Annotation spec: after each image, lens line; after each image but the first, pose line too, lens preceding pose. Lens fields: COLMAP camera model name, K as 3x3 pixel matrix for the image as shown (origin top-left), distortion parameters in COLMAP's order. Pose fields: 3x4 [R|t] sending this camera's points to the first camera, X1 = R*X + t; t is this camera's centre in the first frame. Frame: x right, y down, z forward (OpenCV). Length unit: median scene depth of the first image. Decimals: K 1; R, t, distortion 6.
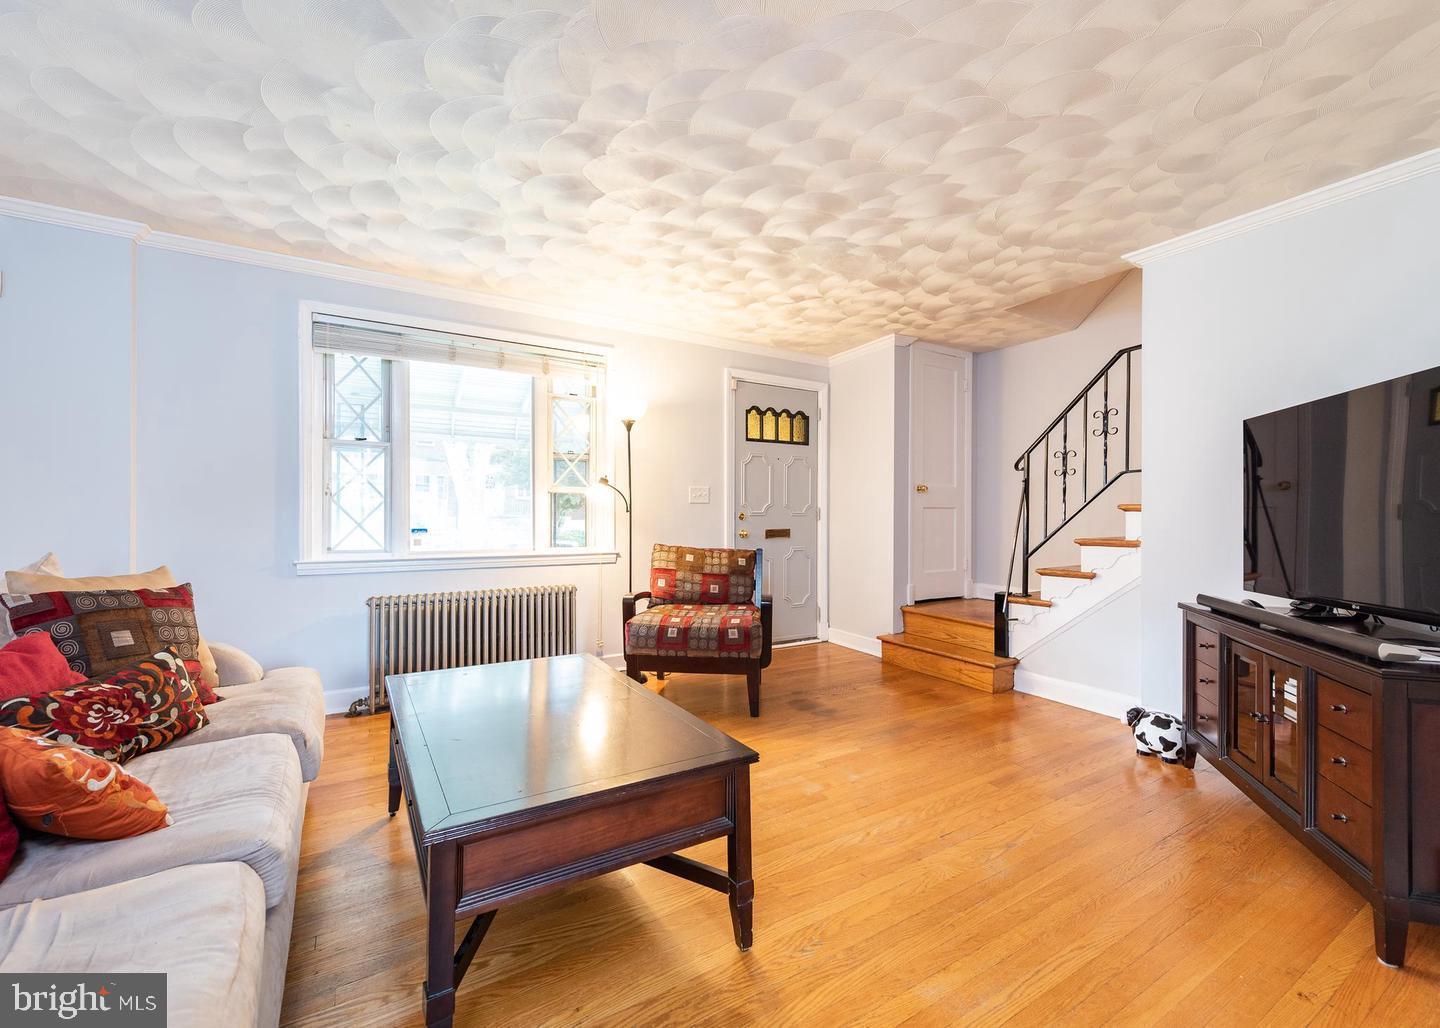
lens RADIAL K [[611.2, 0, 745.9], [0, 611.2, 515.5], [0, 0, 1]] dist [-0.007351, -0.000409]
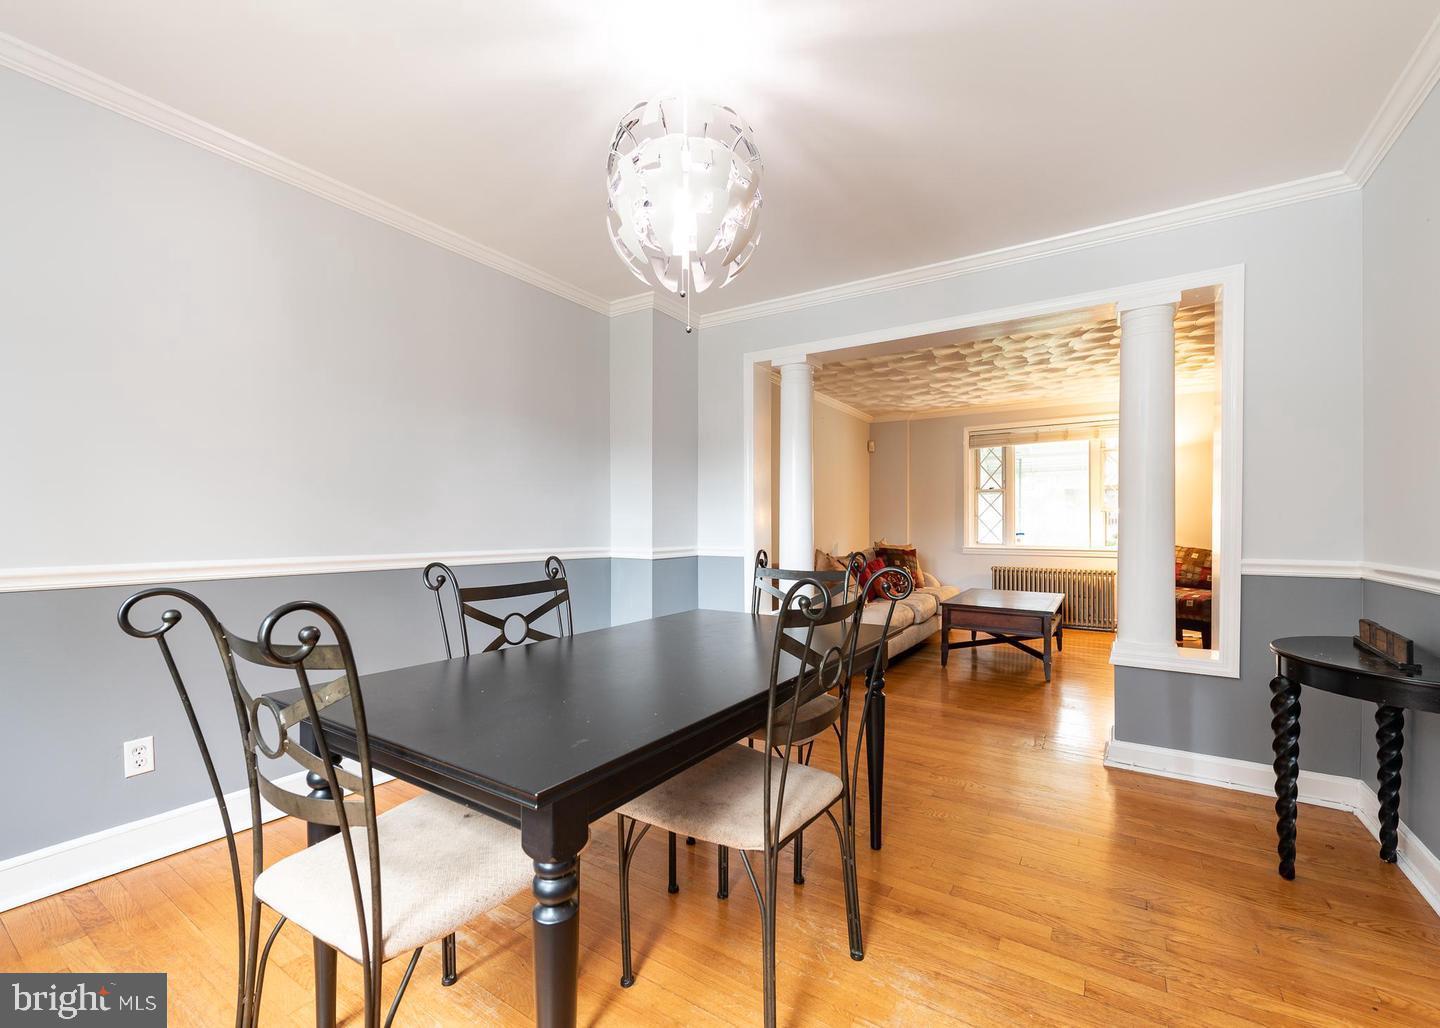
lens RADIAL K [[611.2, 0, 726.0], [0, 611.2, 526.8], [0, 0, 1]] dist [-0.007351, -0.000409]
pose [[0.424170, -0.002539, -0.905579, 0.824922], [0.002376, 0.999996, -0.001691, 0.002845], [0.905580, -0.001434, 0.424174, -0.655168]]
